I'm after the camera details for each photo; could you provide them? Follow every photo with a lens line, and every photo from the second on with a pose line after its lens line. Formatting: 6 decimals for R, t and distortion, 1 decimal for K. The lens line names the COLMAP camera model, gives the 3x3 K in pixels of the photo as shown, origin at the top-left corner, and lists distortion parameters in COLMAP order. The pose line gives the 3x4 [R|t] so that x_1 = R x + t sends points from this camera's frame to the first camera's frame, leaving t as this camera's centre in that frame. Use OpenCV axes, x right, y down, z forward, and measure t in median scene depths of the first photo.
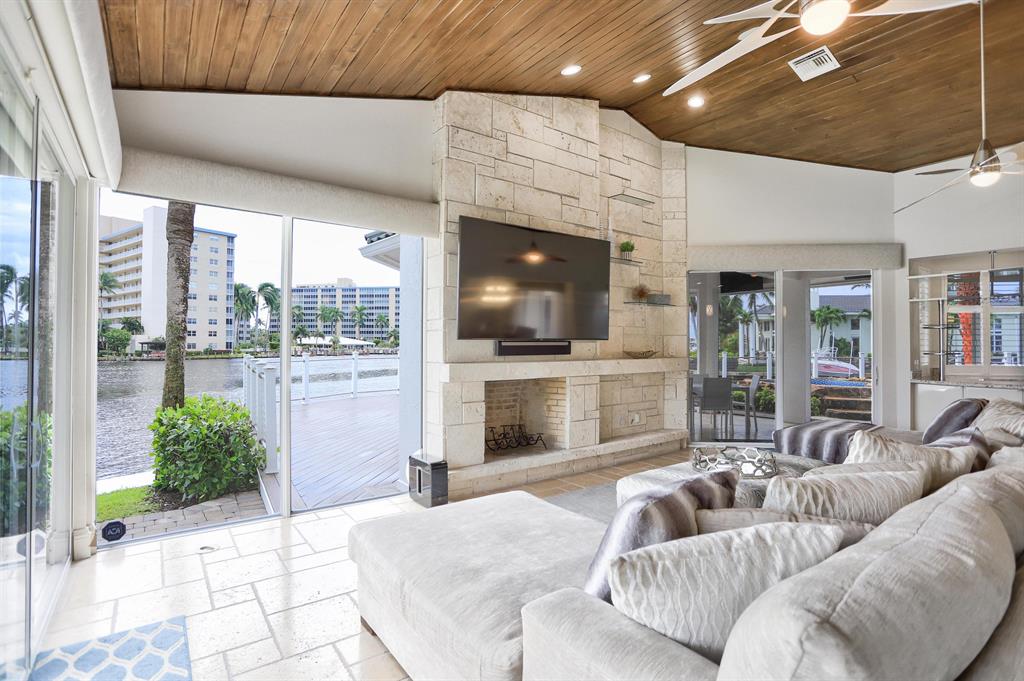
lens RADIAL K [[497.1, 0, 512.0], [0, 497.1, 340.5], [0, 0, 1]] dist [-0.070756, 0.030683]
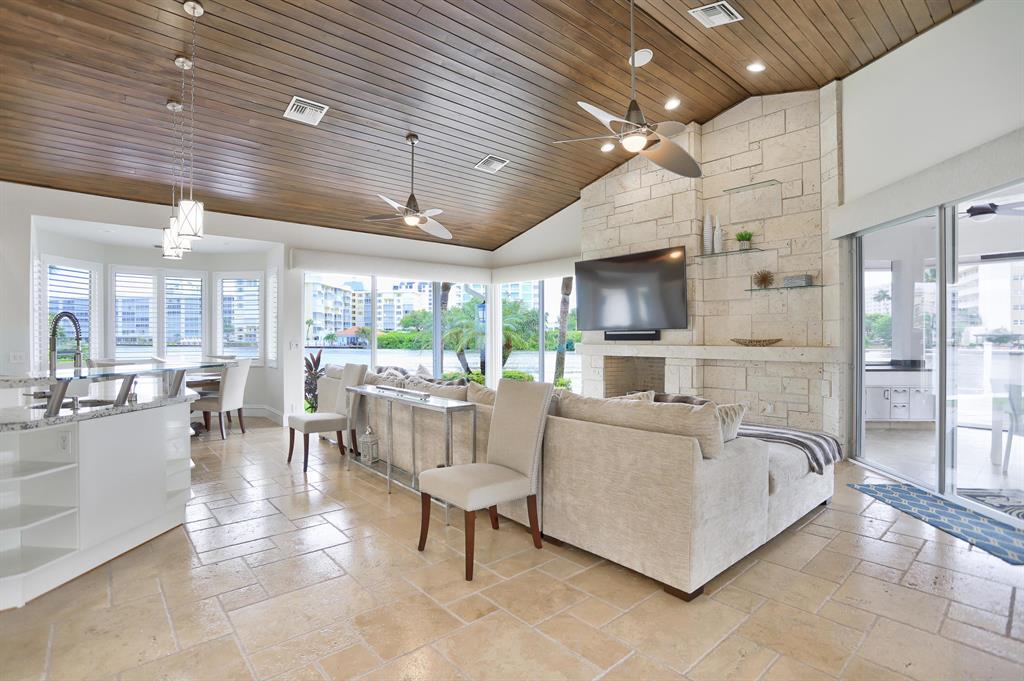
lens RADIAL K [[497.1, 0, 512.0], [0, 497.1, 340.5], [0, 0, 1]] dist [-0.070756, 0.030683]
pose [[0.086317, 0.004343, -0.996258, 0.473472], [0.011222, 0.999923, 0.005331, 0.005791], [0.996205, -0.011641, 0.086261, 0.171772]]
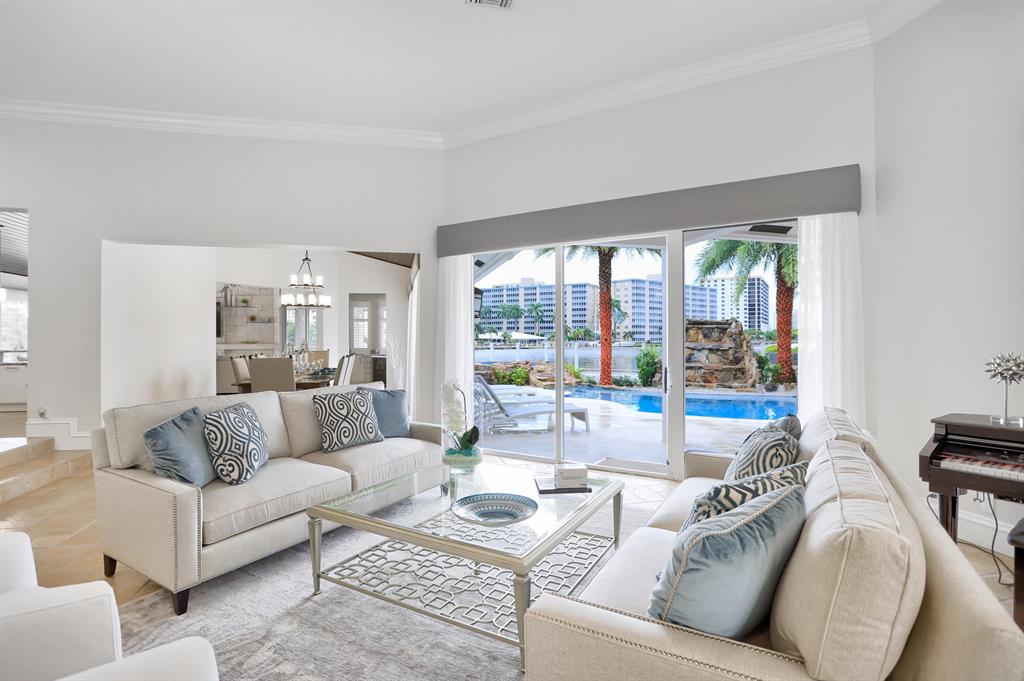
lens RADIAL K [[497.1, 0, 512.0], [0, 497.1, 340.5], [0, 0, 1]] dist [-0.070756, 0.030683]
pose [[0.920974, -0.004852, -0.389593, 1.000803], [0.009404, 0.999908, 0.009776, 0.002809], [0.389510, -0.012667, 0.920935, -0.324149]]
